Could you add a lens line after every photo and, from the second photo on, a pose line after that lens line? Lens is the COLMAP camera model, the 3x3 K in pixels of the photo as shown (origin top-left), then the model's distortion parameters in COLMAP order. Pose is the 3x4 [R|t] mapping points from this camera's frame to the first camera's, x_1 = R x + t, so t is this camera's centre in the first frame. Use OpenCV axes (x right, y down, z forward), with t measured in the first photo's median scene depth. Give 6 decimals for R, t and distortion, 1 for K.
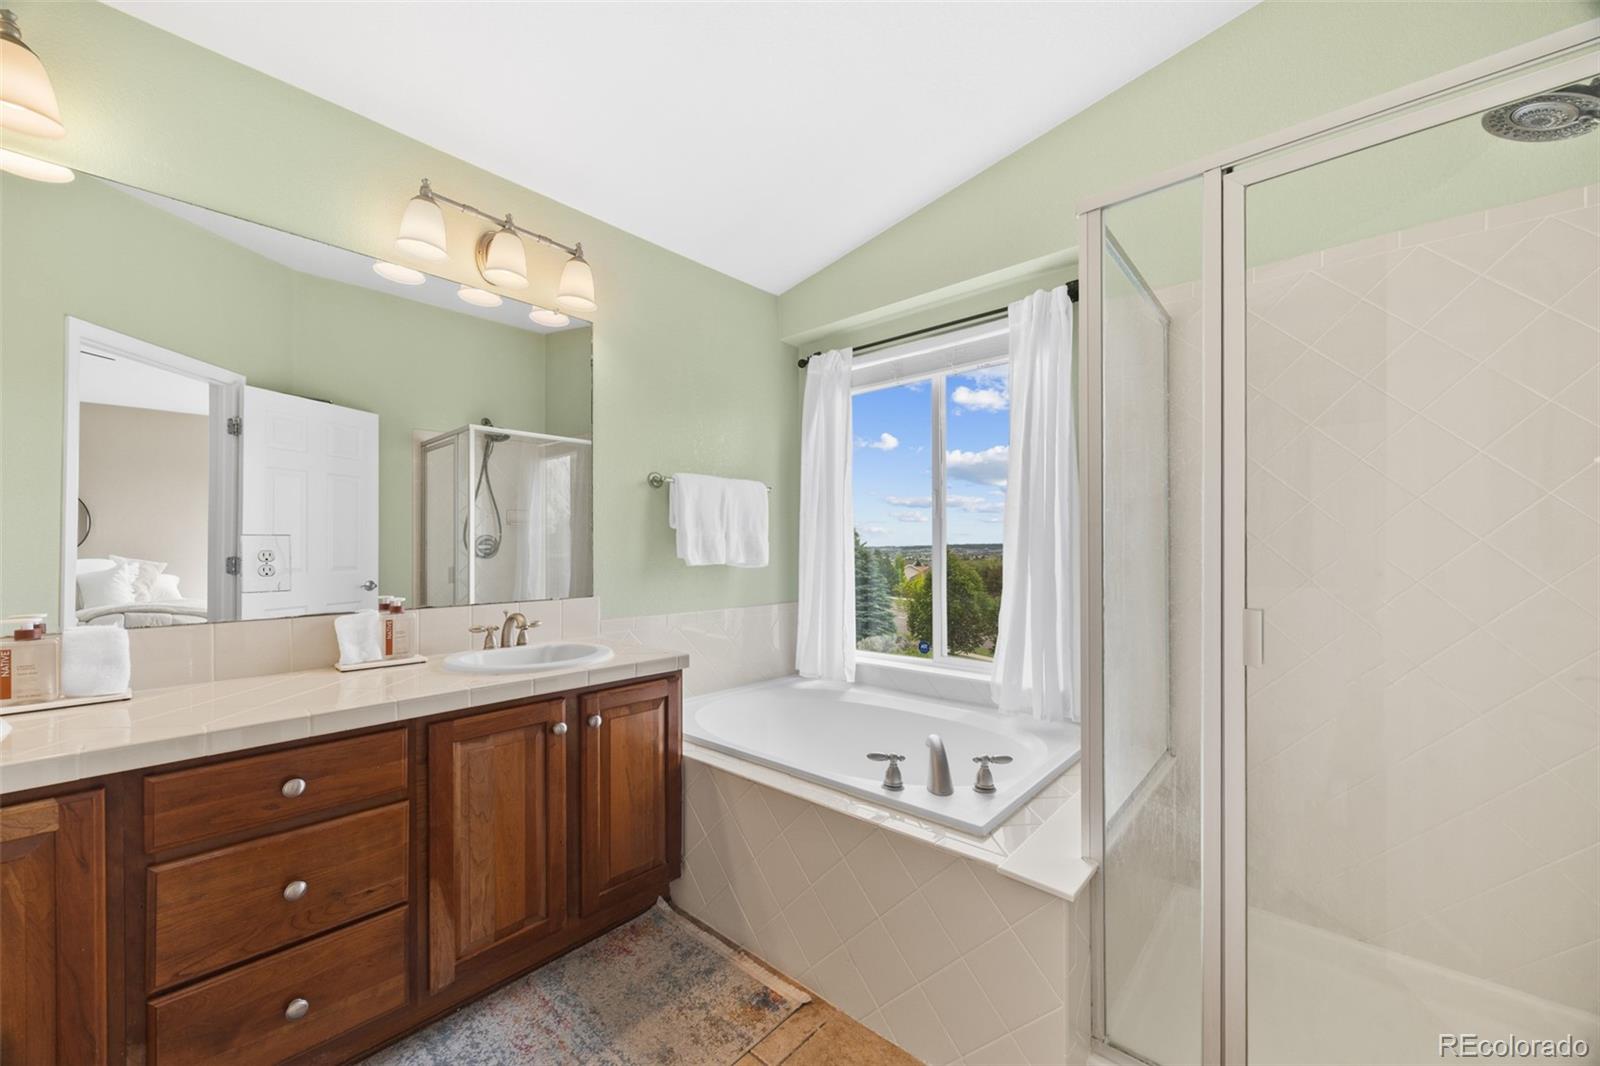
lens RADIAL K [[609.3, 0, 805.6], [0, 609.3, 551.3], [0, 0, 1]] dist [-0.005441, 0.000453]
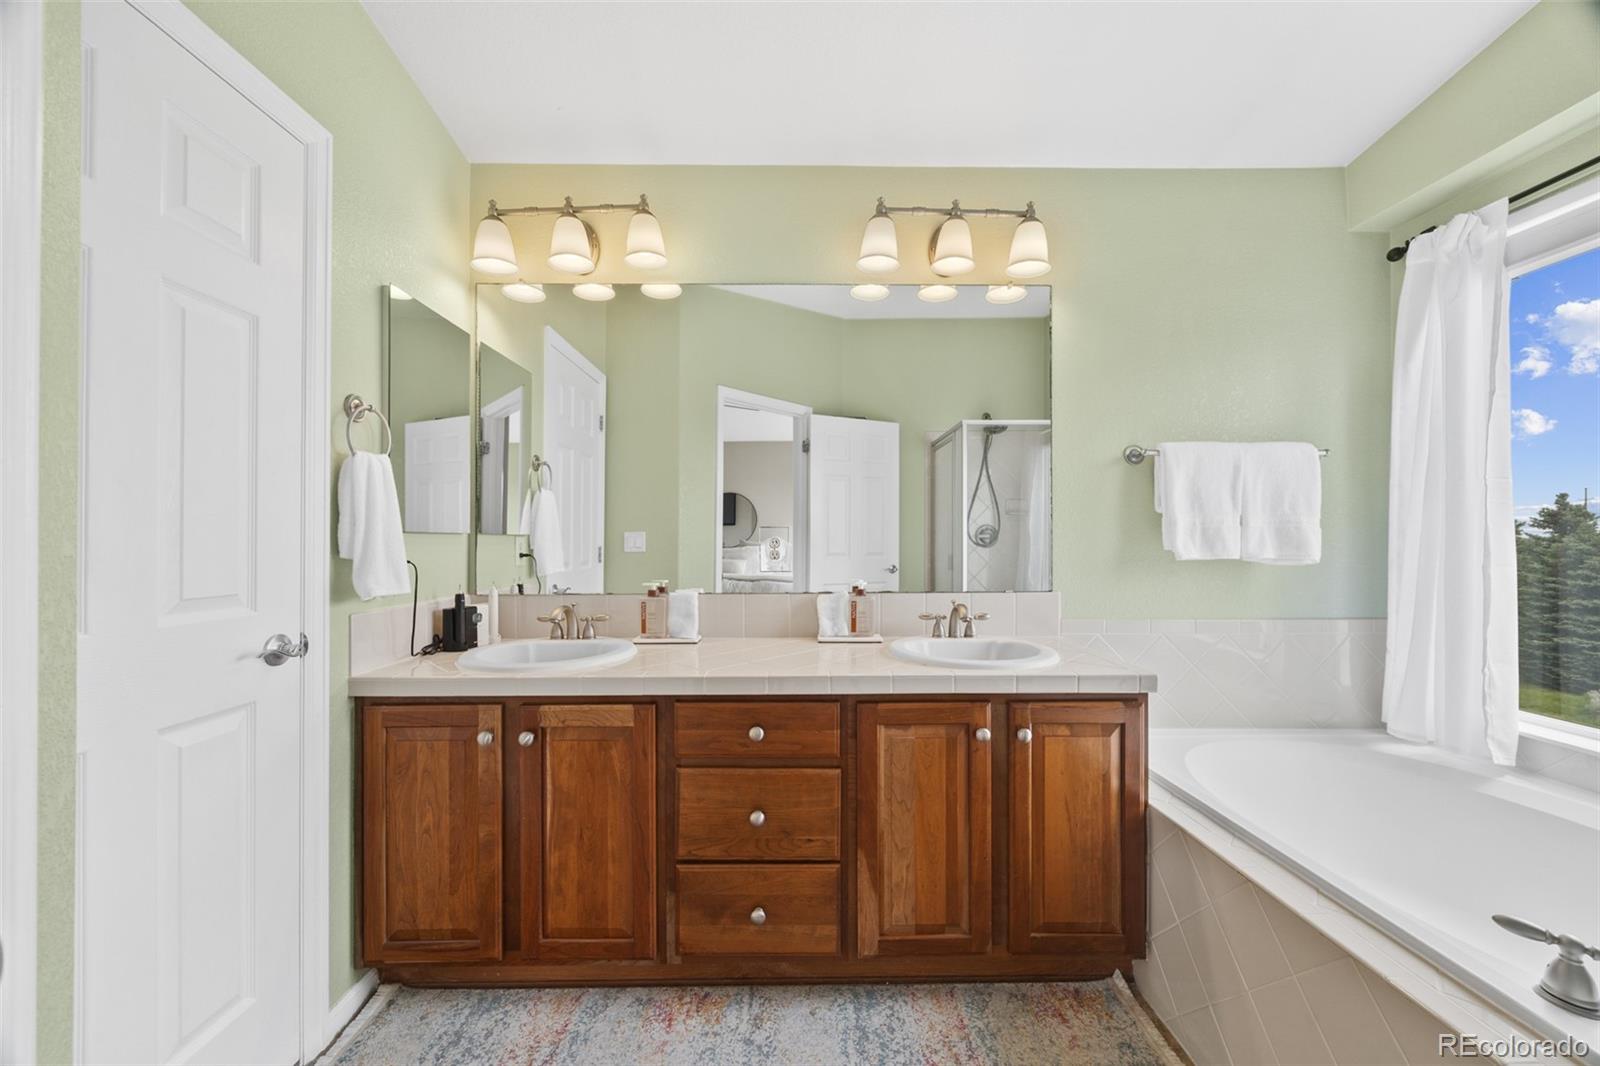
lens RADIAL K [[609.3, 0, 794.0], [0, 609.3, 536.6], [0, 0, 1]] dist [-0.005441, 0.000453]
pose [[0.670074, -0.000555, -0.742294, 0.068325], [-0.004163, 0.999981, -0.004505, -0.000667], [0.742282, 0.006109, 0.670059, 0.137941]]
